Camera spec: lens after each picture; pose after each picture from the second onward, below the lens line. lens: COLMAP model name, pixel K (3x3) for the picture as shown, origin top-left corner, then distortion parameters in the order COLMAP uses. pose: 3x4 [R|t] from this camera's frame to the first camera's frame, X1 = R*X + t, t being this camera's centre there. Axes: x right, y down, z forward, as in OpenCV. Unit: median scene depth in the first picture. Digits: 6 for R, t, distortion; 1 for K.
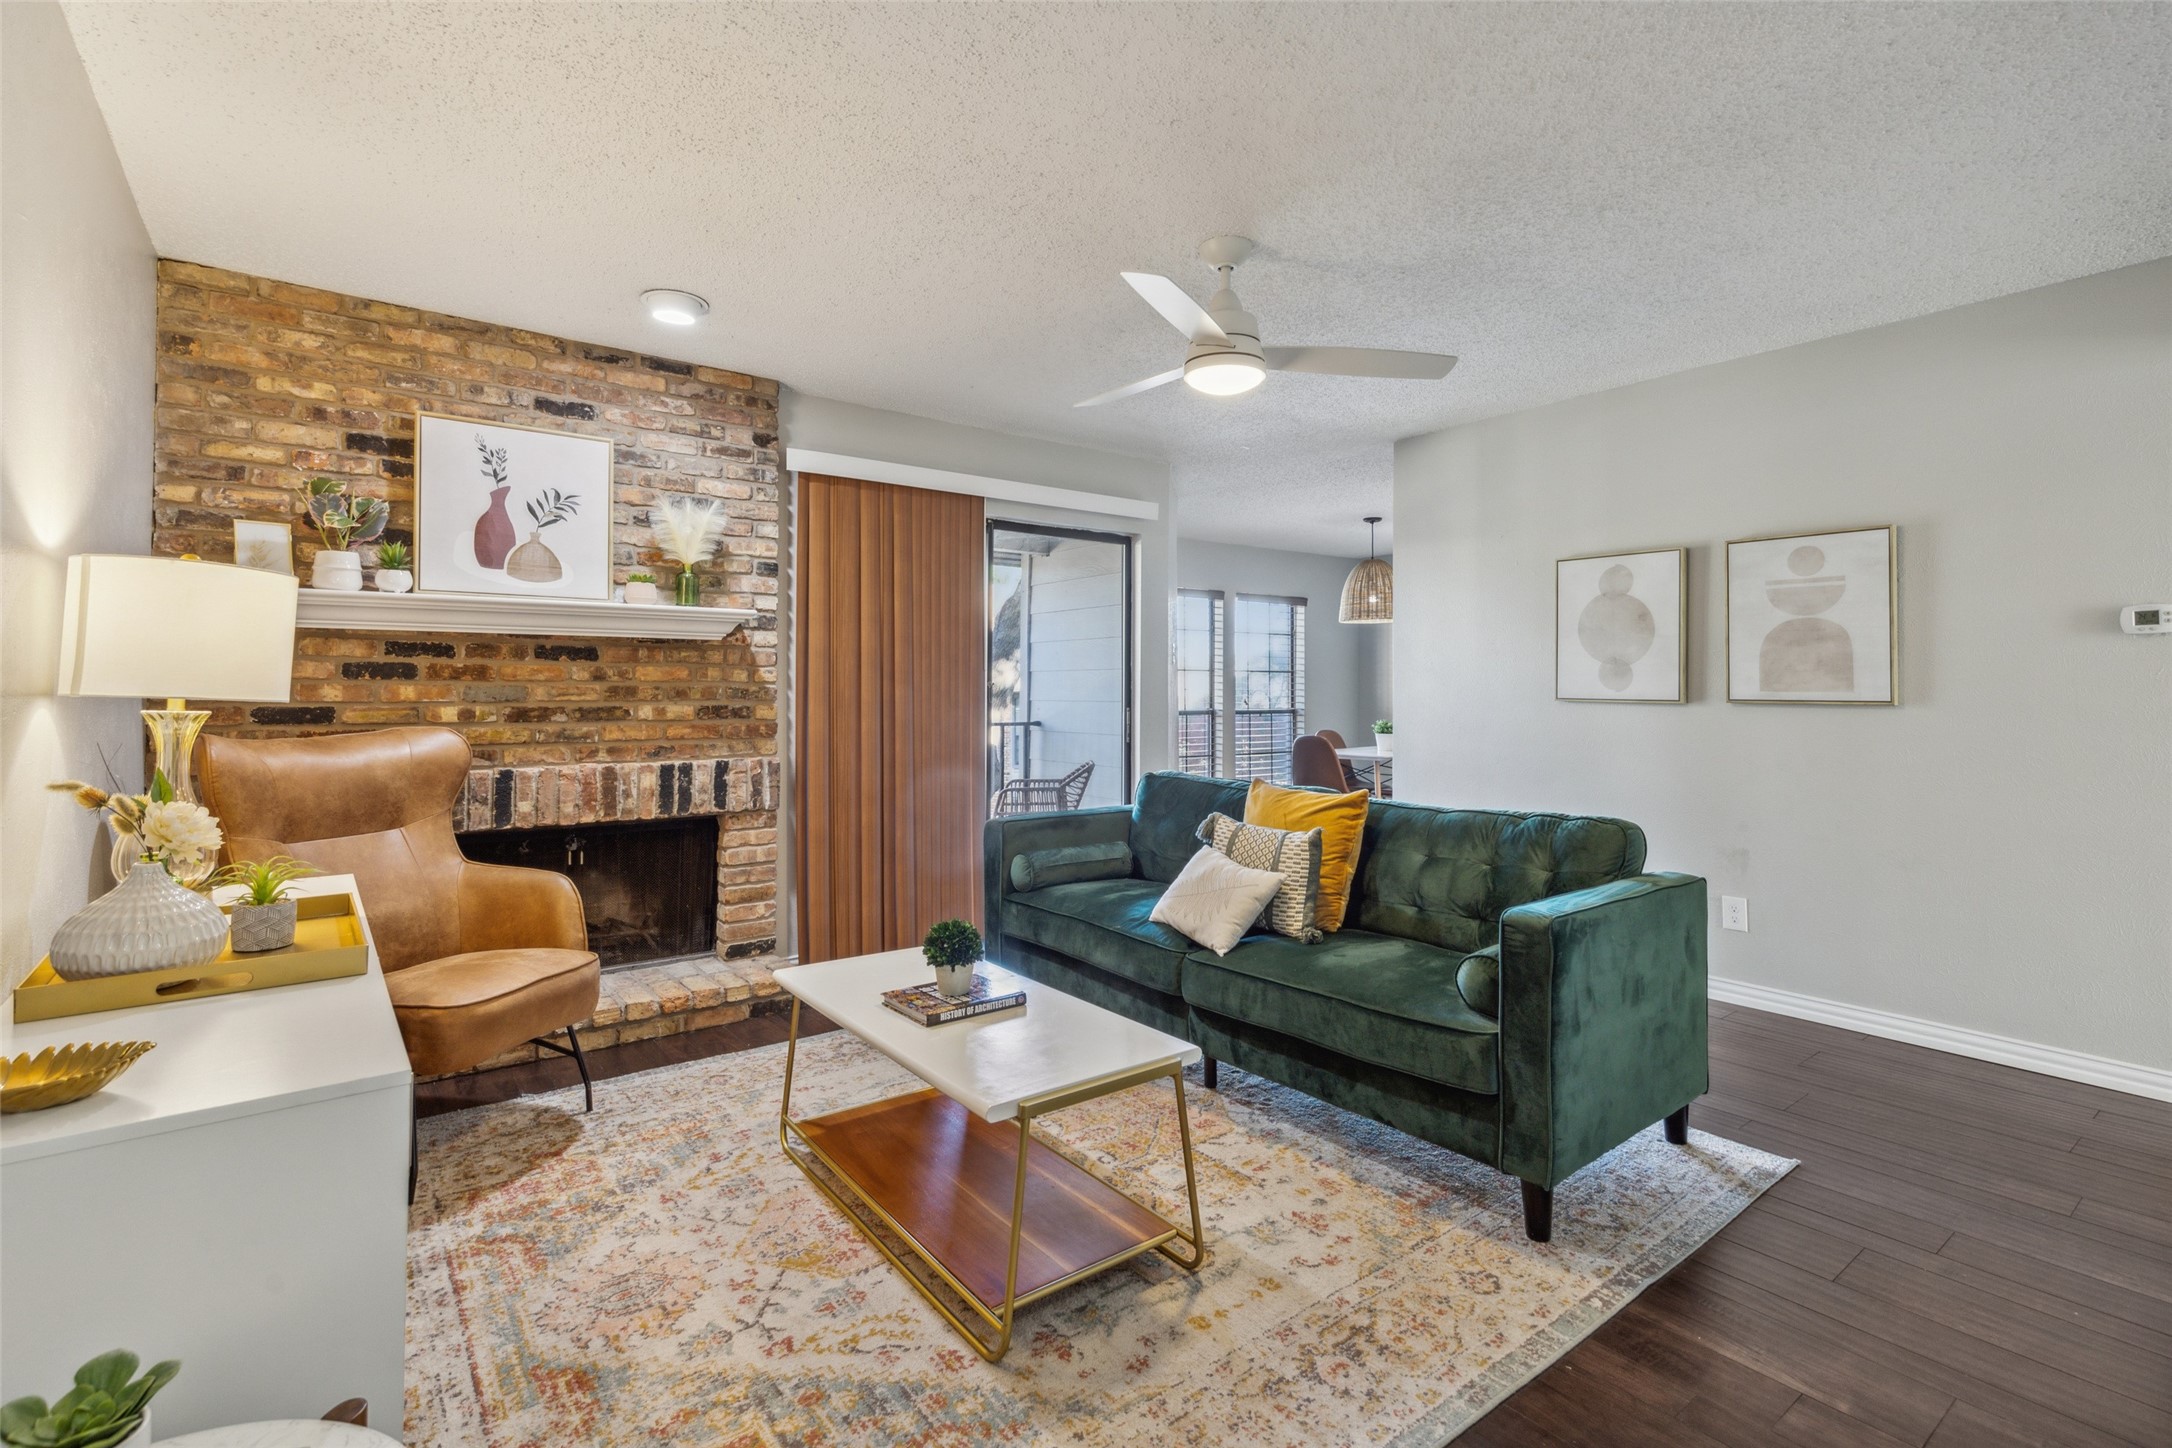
lens RADIAL K [[1002.5, 0, 1078.3], [0, 1002.5, 684.3], [0, 0, 1]] dist [0.012959, -0.003853]
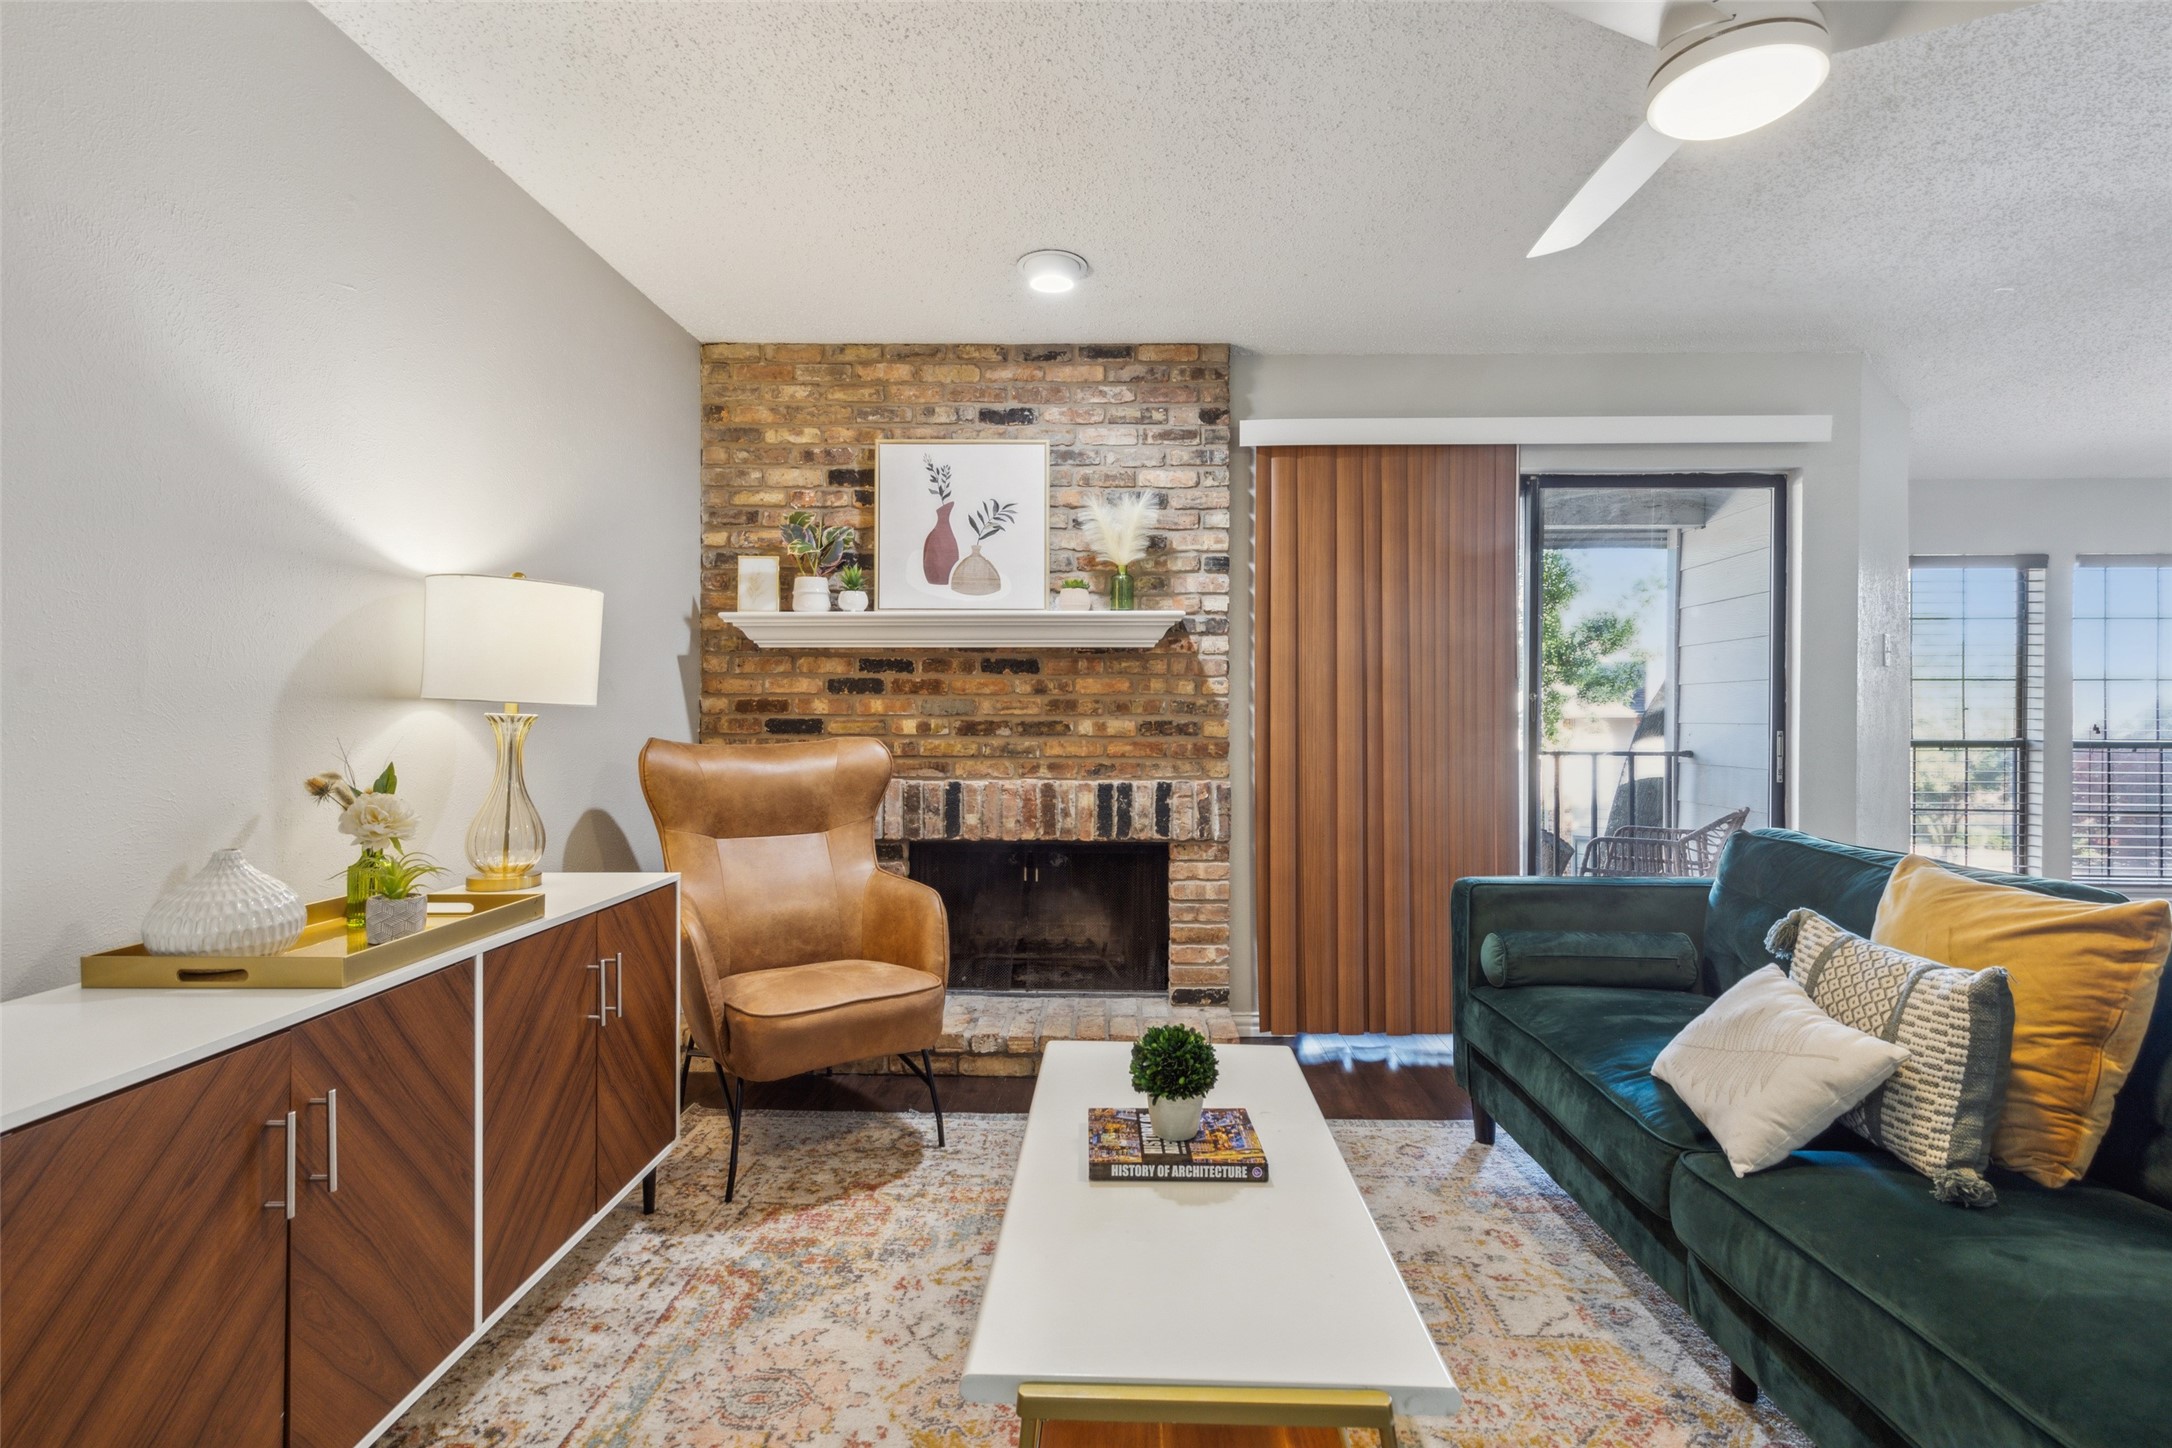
lens RADIAL K [[1002.5, 0, 1088.1], [0, 1002.5, 725.9], [0, 0, 1]] dist [0.012959, -0.003853]
pose [[0.783672, 0.006215, -0.621144, 0.174202], [0.002904, 0.999902, 0.013669, 0.015448], [0.621168, -0.012516, 0.783577, 0.303320]]
